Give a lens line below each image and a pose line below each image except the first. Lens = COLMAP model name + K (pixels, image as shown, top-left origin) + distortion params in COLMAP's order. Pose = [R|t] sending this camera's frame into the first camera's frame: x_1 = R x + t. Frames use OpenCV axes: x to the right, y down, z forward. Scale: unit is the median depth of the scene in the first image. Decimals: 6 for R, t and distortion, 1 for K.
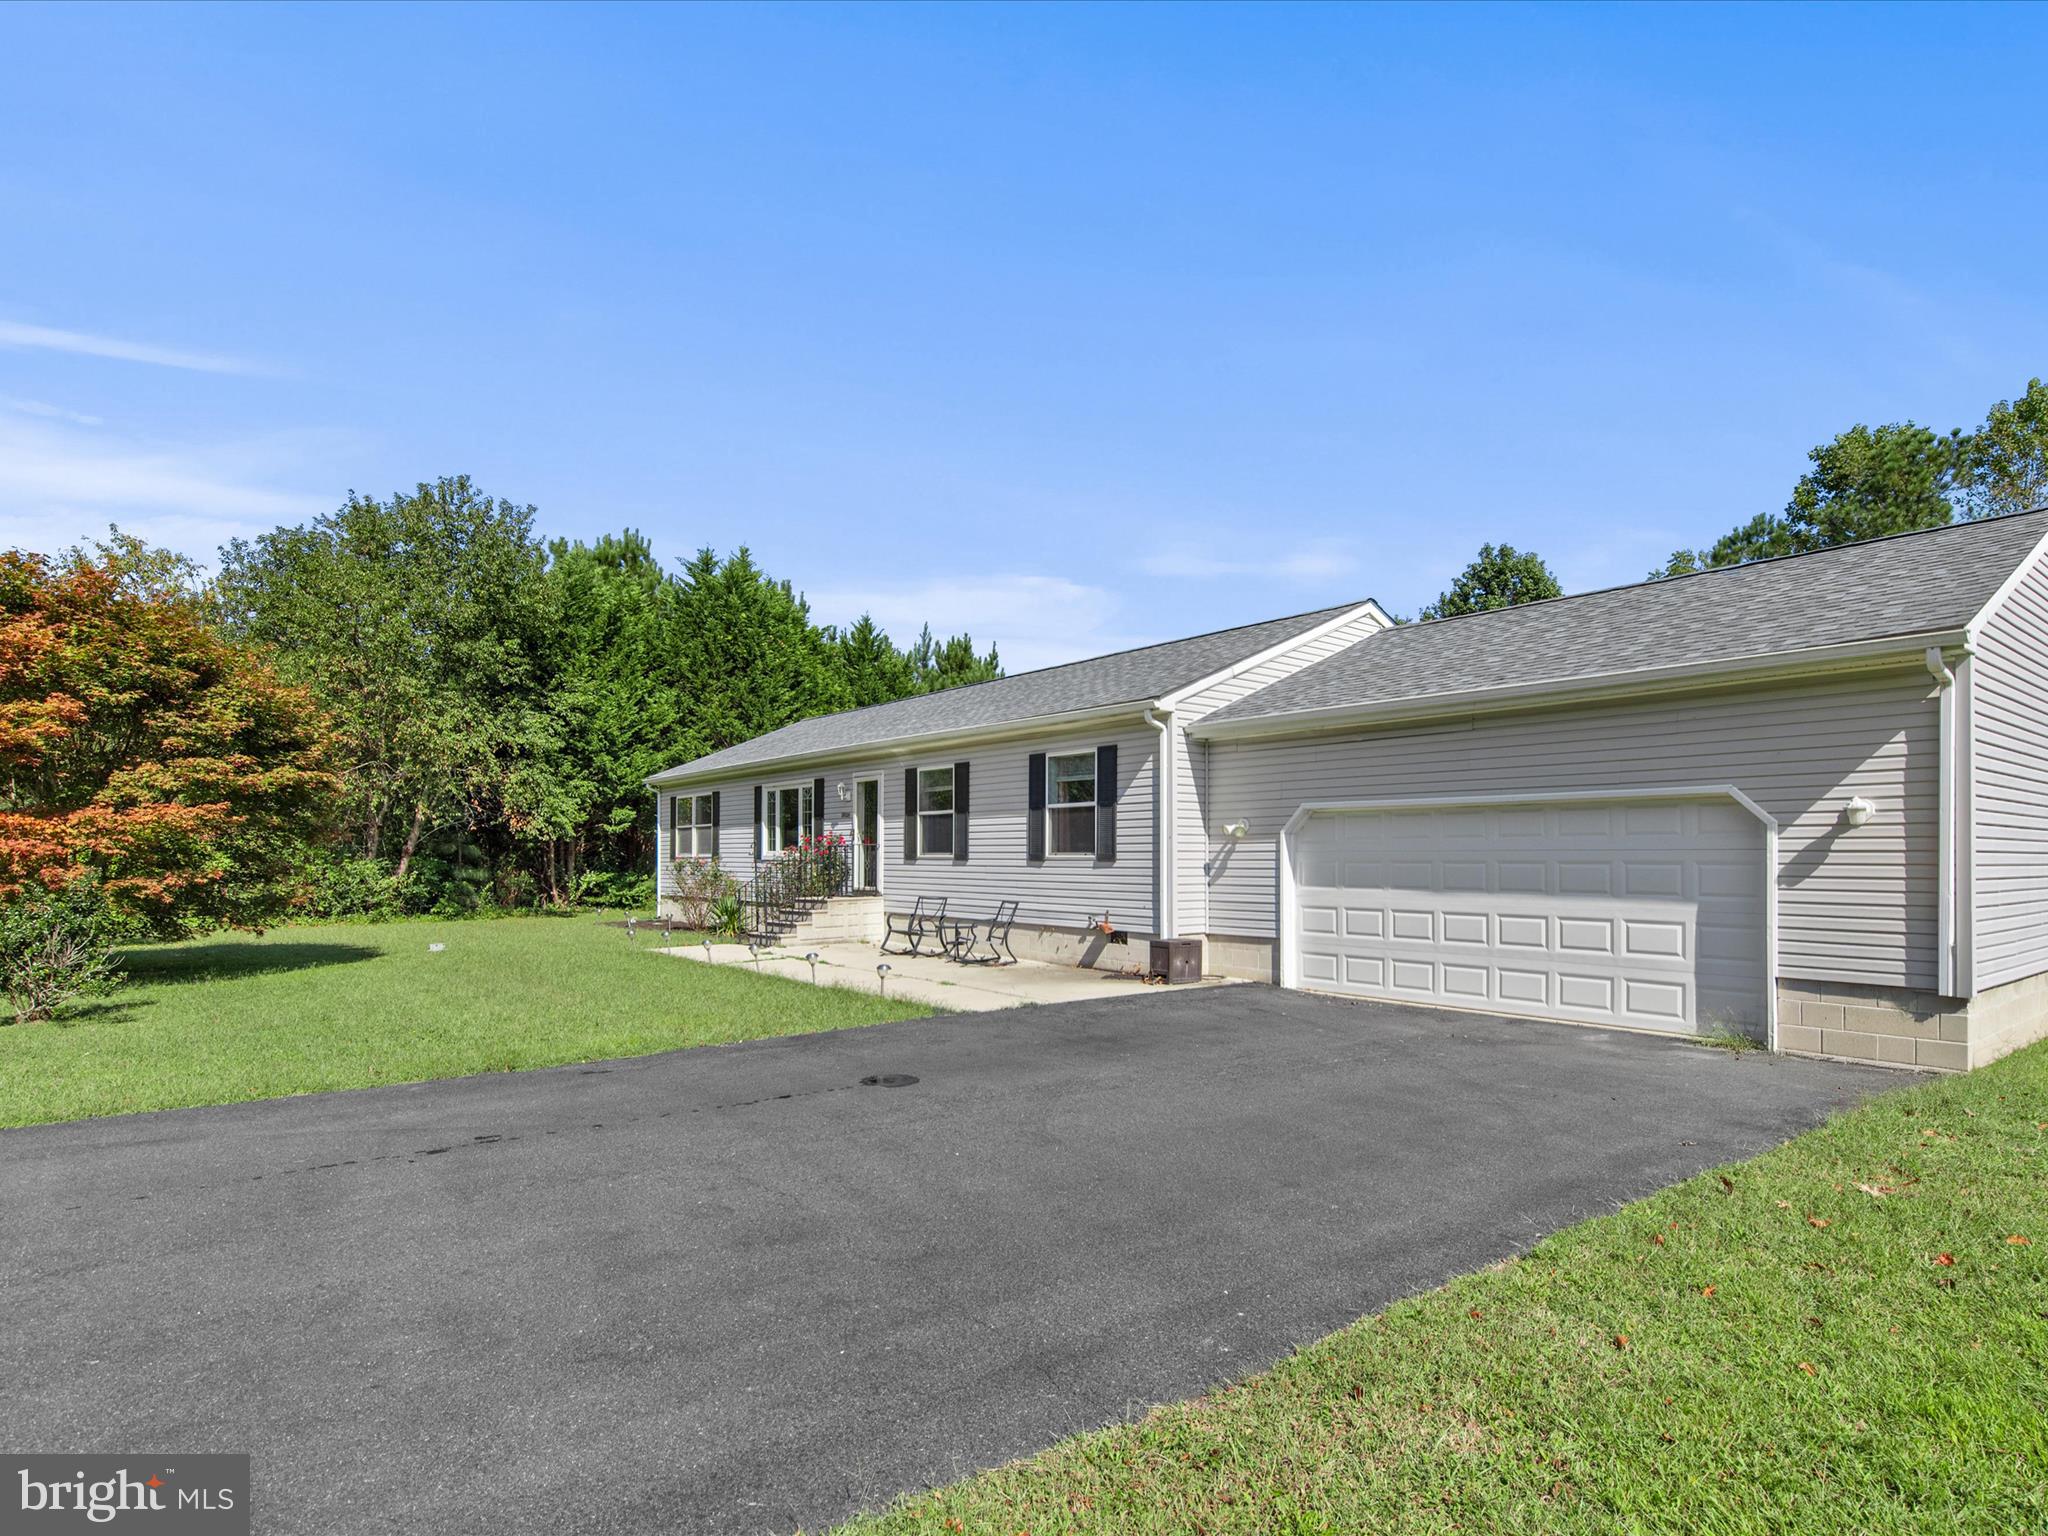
lens RADIAL K [[1044.3, 0, 1033.7], [0, 1044.3, 791.4], [0, 0, 1]] dist [0.003416, 0.000916]
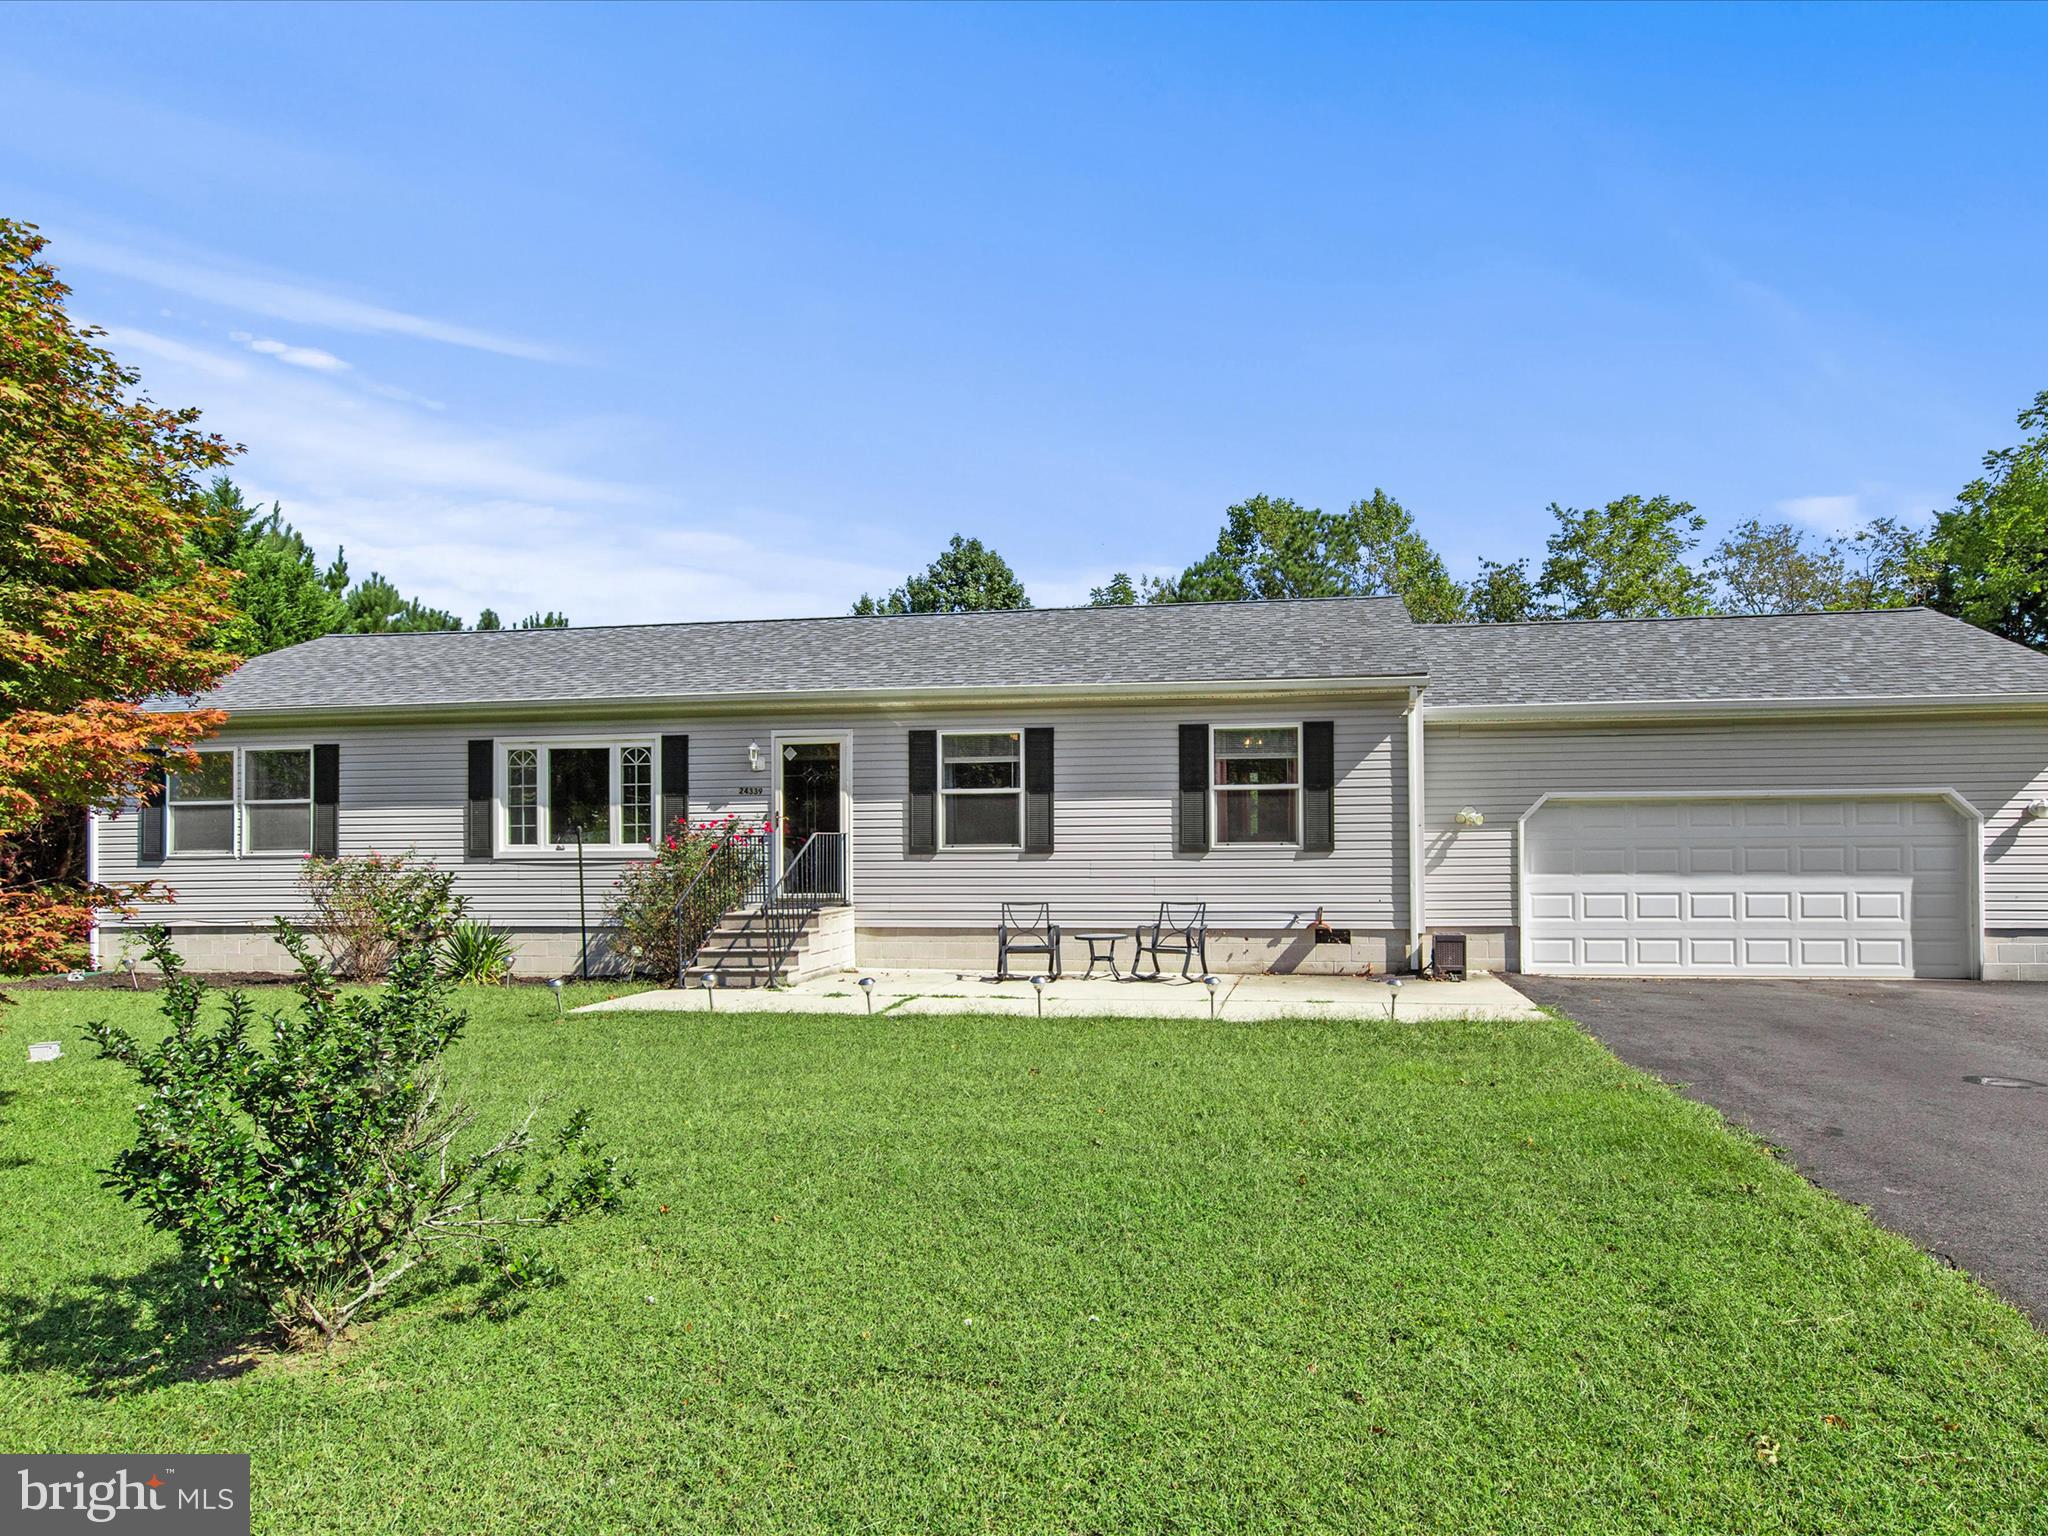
lens RADIAL K [[1044.3, 0, 1033.7], [0, 1044.3, 791.4], [0, 0, 1]] dist [0.003416, 0.000916]
pose [[0.738745, 0.037210, 0.672957, -0.714142], [-0.034224, 0.999258, -0.017683, 0.040285], [-0.673115, -0.009968, 0.739470, 0.513404]]
